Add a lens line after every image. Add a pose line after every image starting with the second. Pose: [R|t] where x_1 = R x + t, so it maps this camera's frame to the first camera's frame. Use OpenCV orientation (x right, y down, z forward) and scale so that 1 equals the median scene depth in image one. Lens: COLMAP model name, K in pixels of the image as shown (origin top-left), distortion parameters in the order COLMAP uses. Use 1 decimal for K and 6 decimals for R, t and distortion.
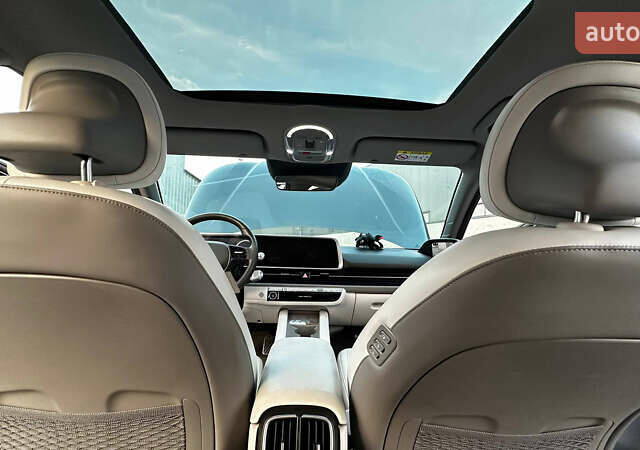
lens RADIAL K [[320.7, 0, 321.7], [0, 320.7, 222.4], [0, 0, 1]] dist [0.000004, -0.000148]
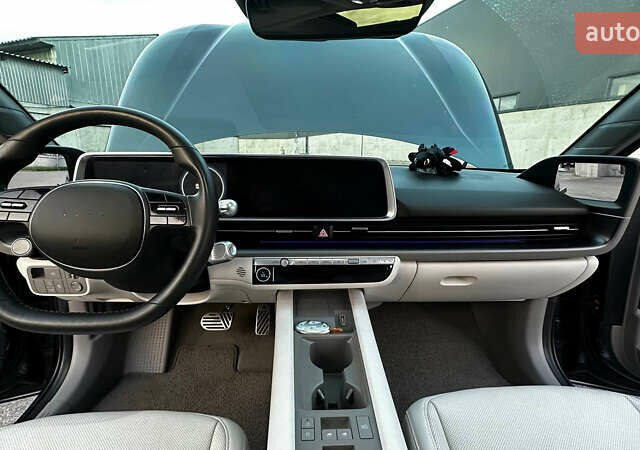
lens RADIAL K [[320.7, 0, 320.1], [0, 320.7, 224.8], [0, 0, 1]] dist [0.000004, -0.000148]
pose [[0.999879, -0.015005, 0.004116, -0.060003], [0.012997, 0.950918, 0.309169, -0.008041], [-0.008553, -0.309078, 0.950998, 0.521001]]
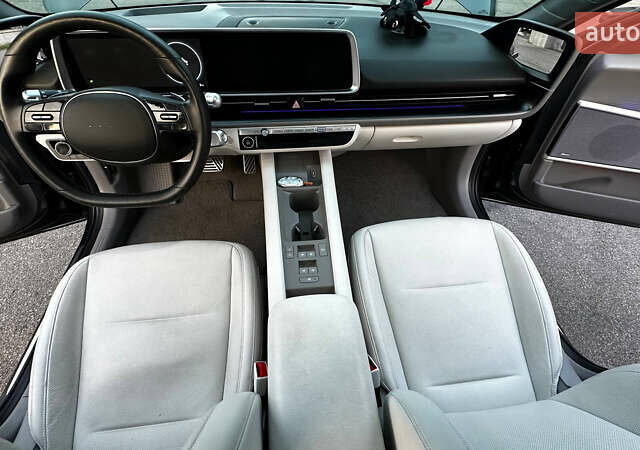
lens RADIAL K [[320.7, 0, 320.1], [0, 320.7, 224.6], [0, 0, 1]] dist [0.000004, -0.000148]
pose [[0.997830, -0.045378, 0.047715, -0.046497], [-0.009375, 0.619343, 0.785065, -0.171043], [-0.065177, -0.783808, 0.617573, 0.459552]]
